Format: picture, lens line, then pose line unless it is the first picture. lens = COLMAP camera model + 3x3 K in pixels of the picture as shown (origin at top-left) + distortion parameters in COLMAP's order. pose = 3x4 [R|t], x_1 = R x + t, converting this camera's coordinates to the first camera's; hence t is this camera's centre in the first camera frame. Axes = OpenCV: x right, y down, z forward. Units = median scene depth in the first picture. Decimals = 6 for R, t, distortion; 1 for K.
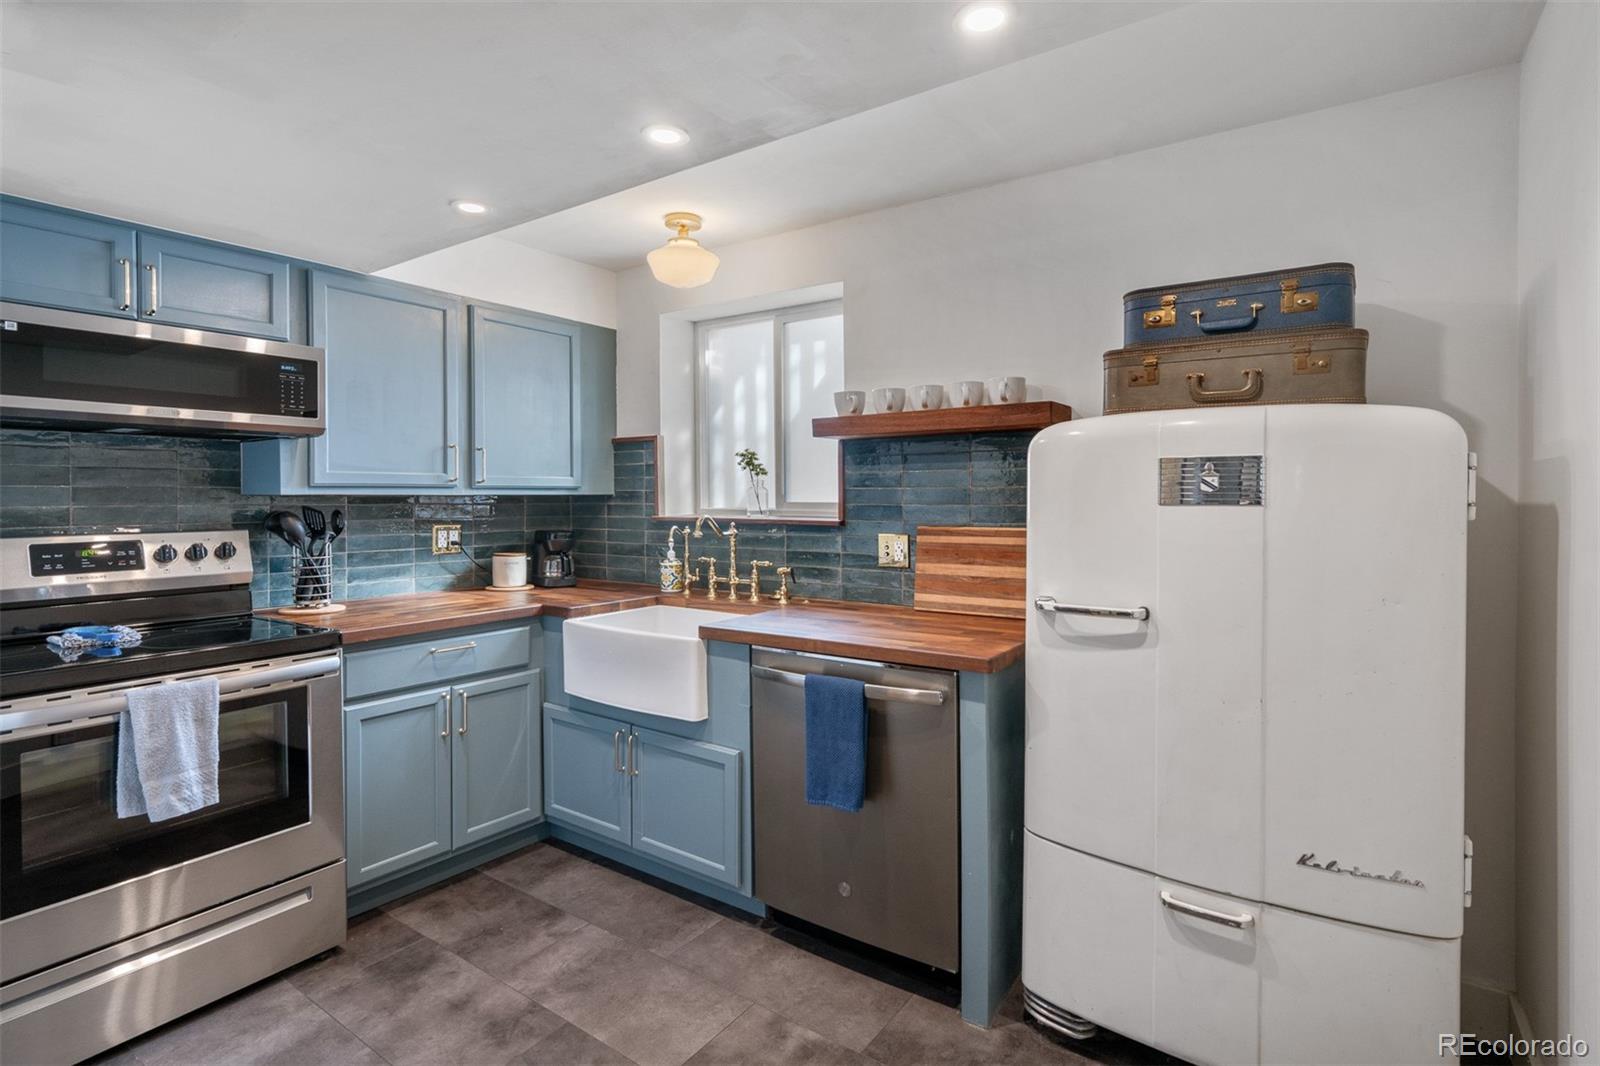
lens RADIAL K [[704.2, 0, 800.9], [0, 704.2, 475.8], [0, 0, 1]] dist [-0.000100, -0.000302]
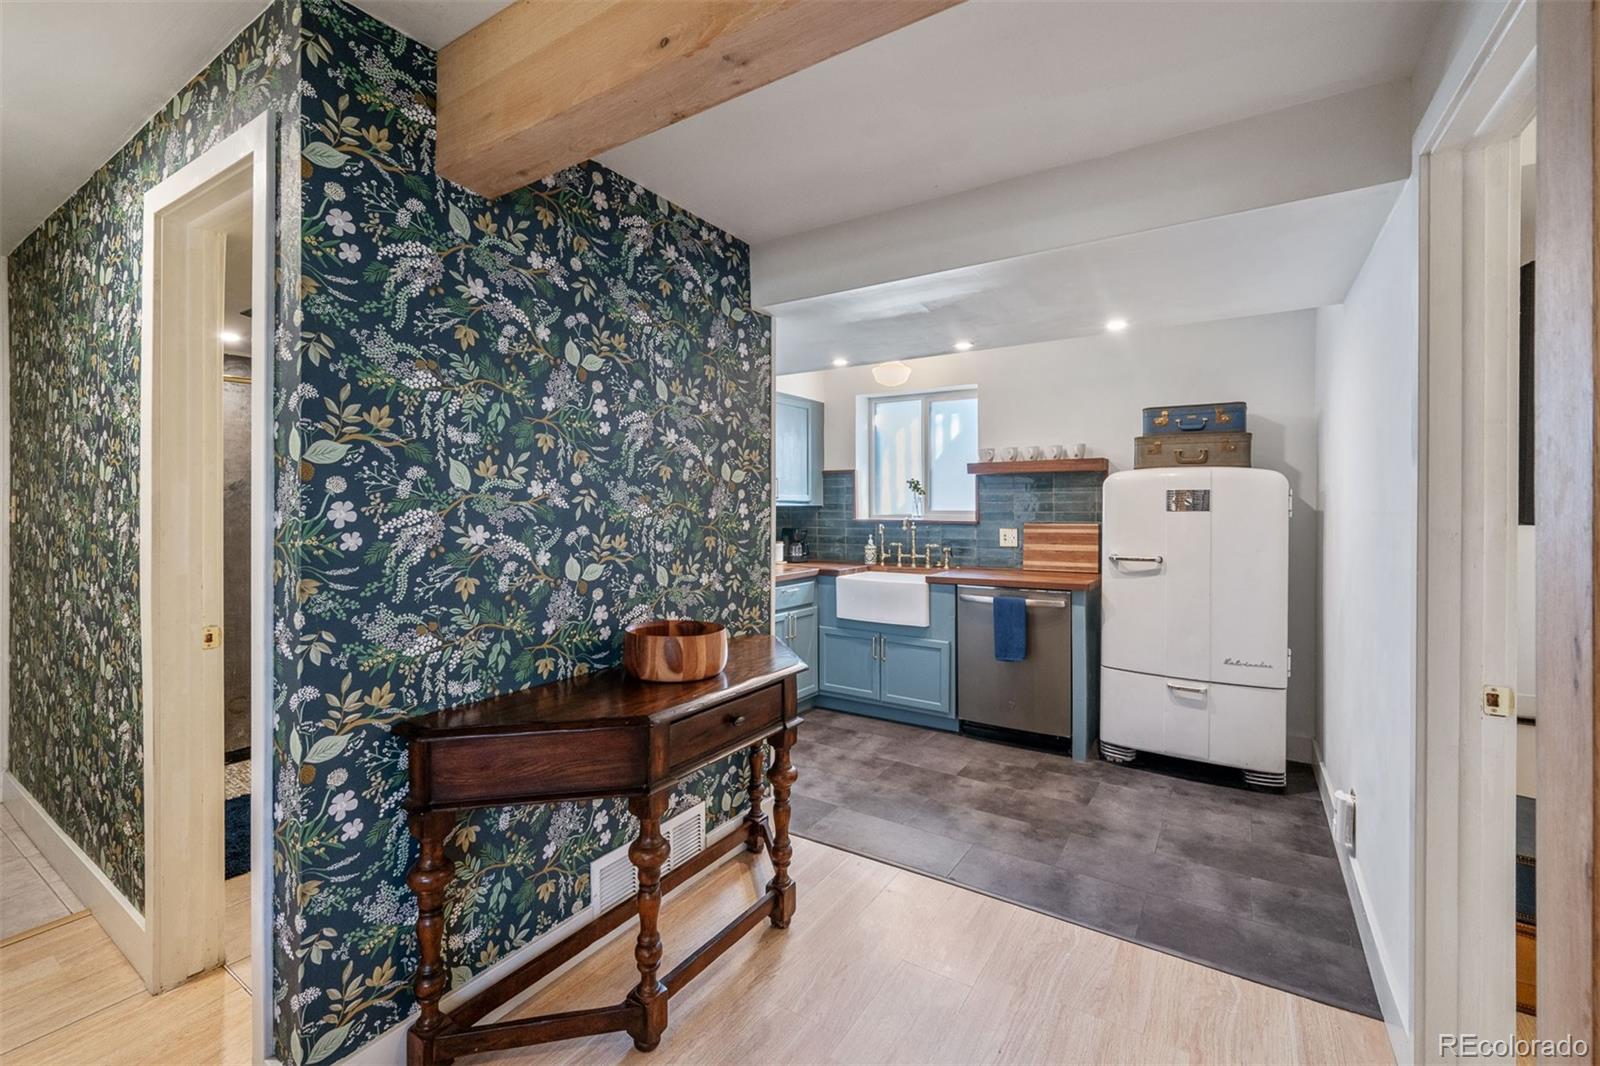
lens RADIAL K [[727.7, 0, 806.1], [0, 727.7, 481.1], [0, 0, 1]] dist [-0.004144, -0.000145]
pose [[0.992355, 0.006289, 0.123255, -0.640968], [-0.005479, 0.999961, -0.006911, -0.022715], [-0.123294, 0.006182, 0.992351, -0.807959]]
